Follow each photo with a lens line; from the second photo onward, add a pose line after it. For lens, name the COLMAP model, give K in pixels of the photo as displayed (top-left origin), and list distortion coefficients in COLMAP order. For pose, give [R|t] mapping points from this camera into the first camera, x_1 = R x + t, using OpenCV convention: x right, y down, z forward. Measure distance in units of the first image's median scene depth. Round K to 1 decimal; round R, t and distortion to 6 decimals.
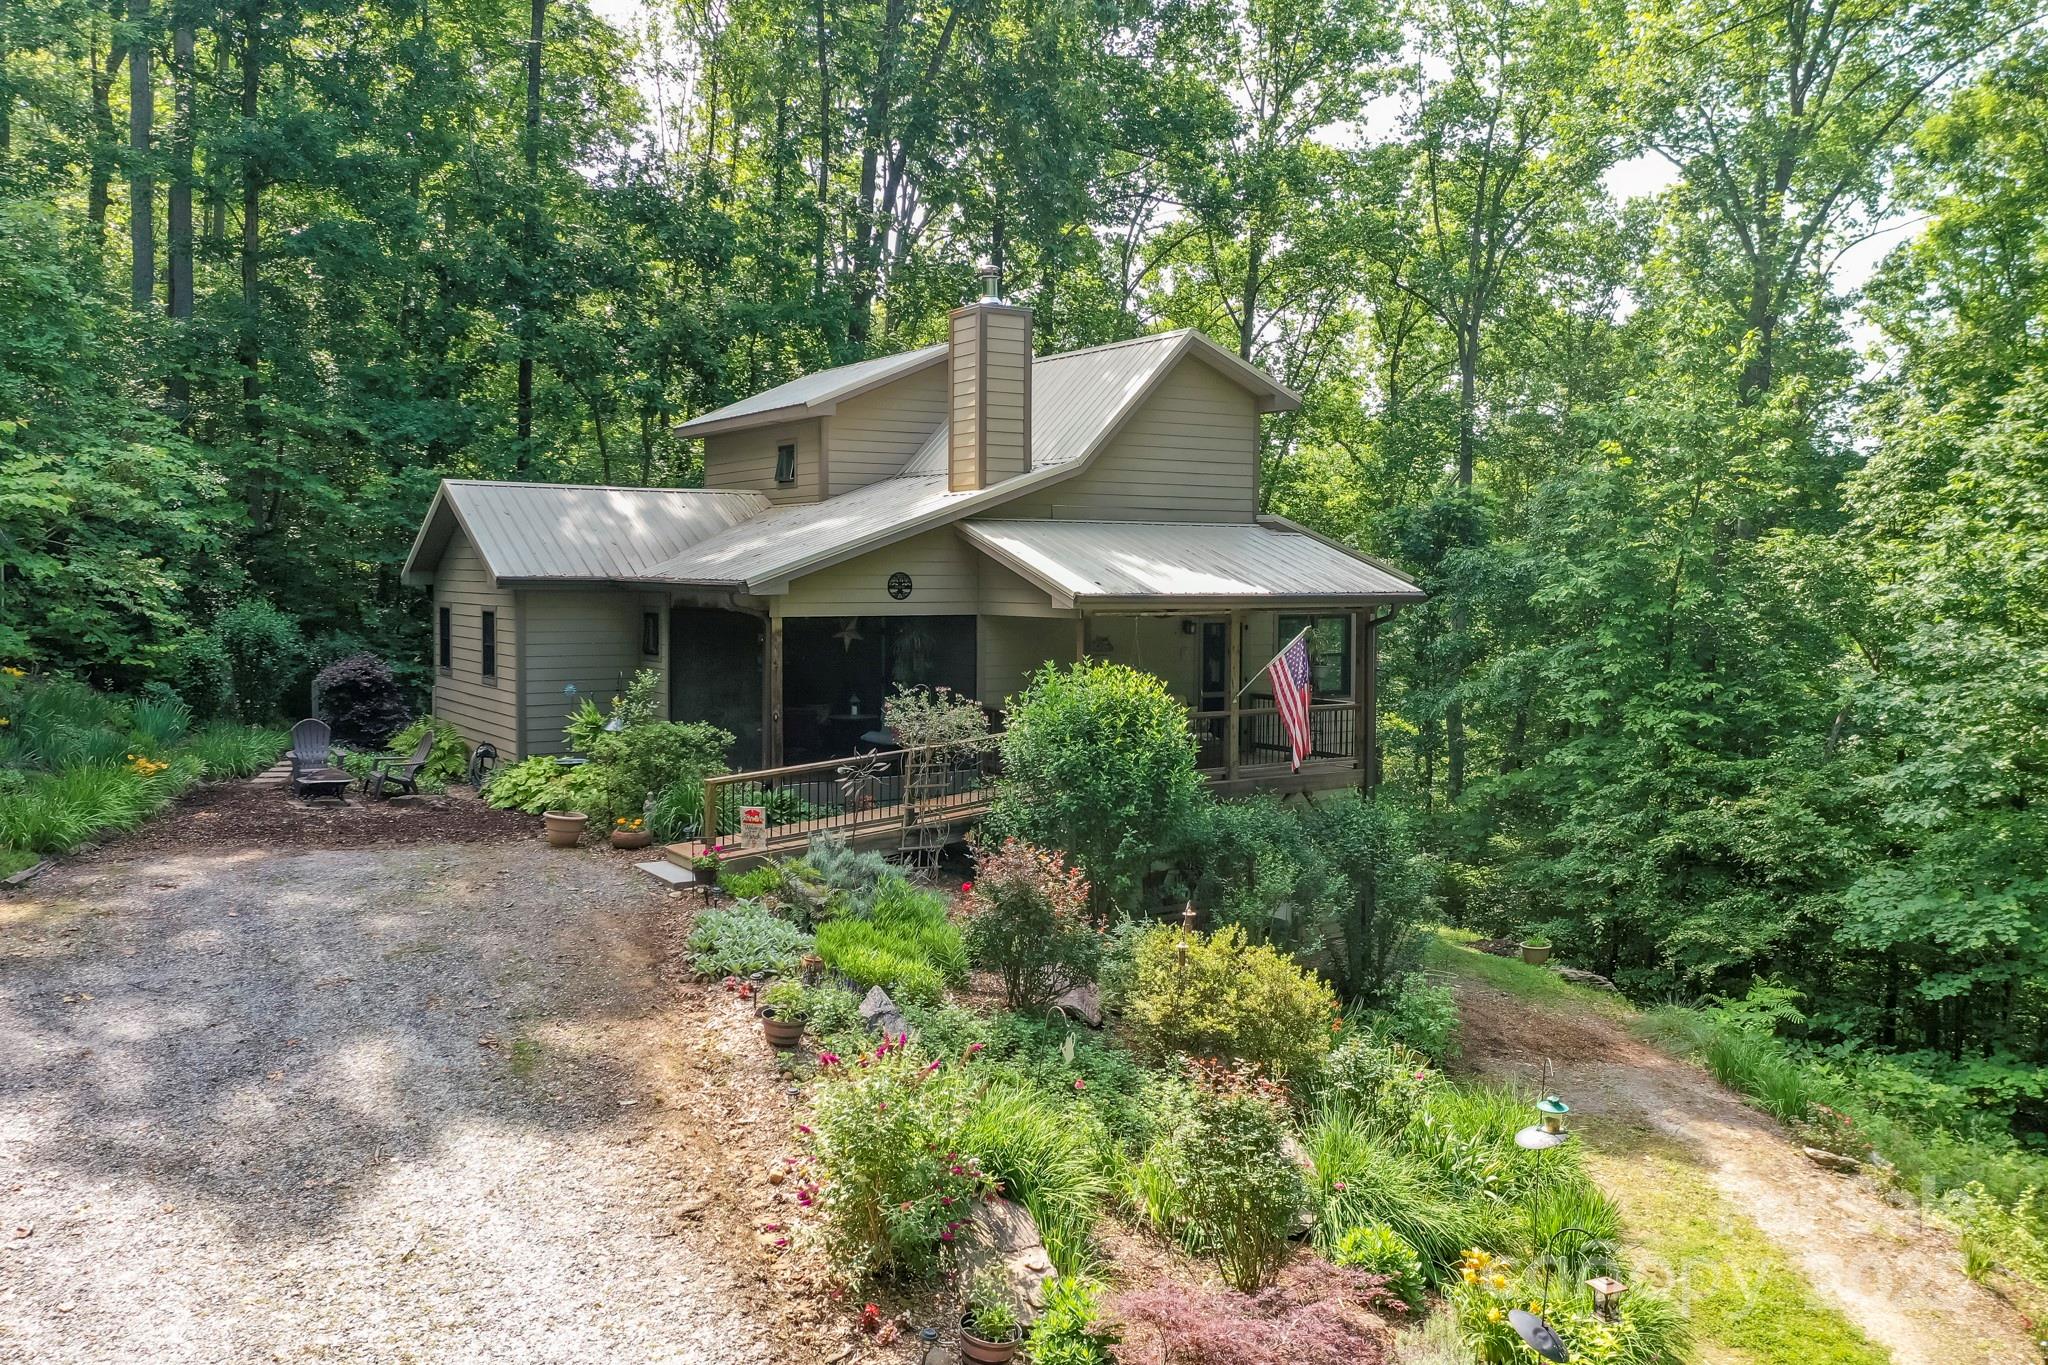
lens RADIAL K [[1650.4, 0, 1008.8], [0, 1650.4, 663.4], [0, 0, 1]] dist [0.017804, 0.018768]
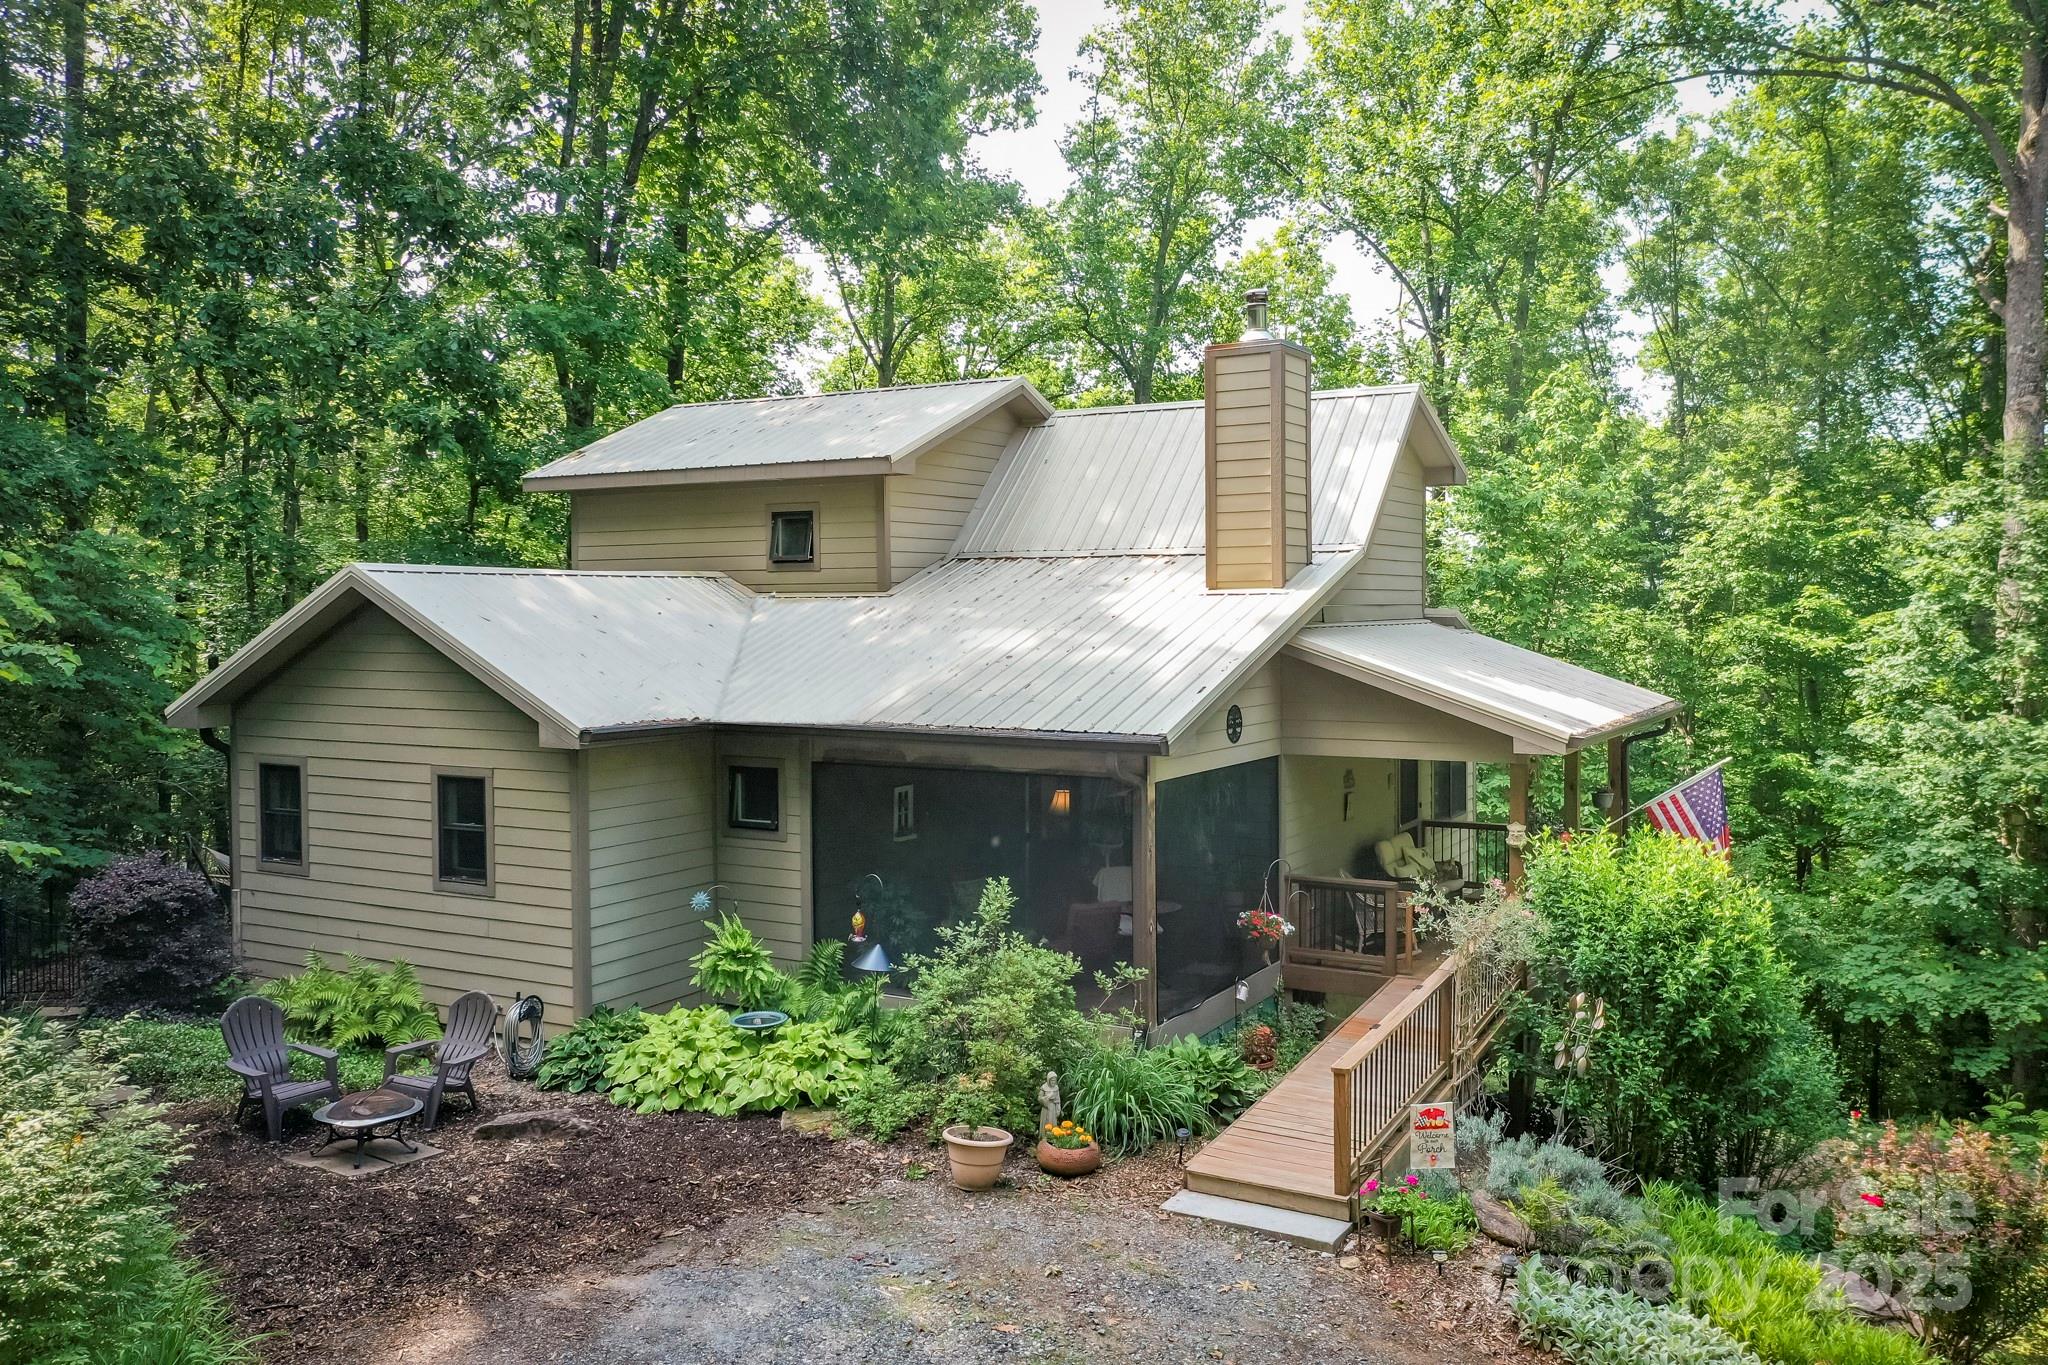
lens RADIAL K [[1650.4, 0, 1038.7], [0, 1650.4, 694.8], [0, 0, 1]] dist [0.017804, 0.018768]
pose [[0.885575, -0.035757, 0.463119, -0.440695], [0.037412, 0.999284, 0.005615, -0.062011], [-0.462988, 0.012354, 0.886278, 0.372008]]
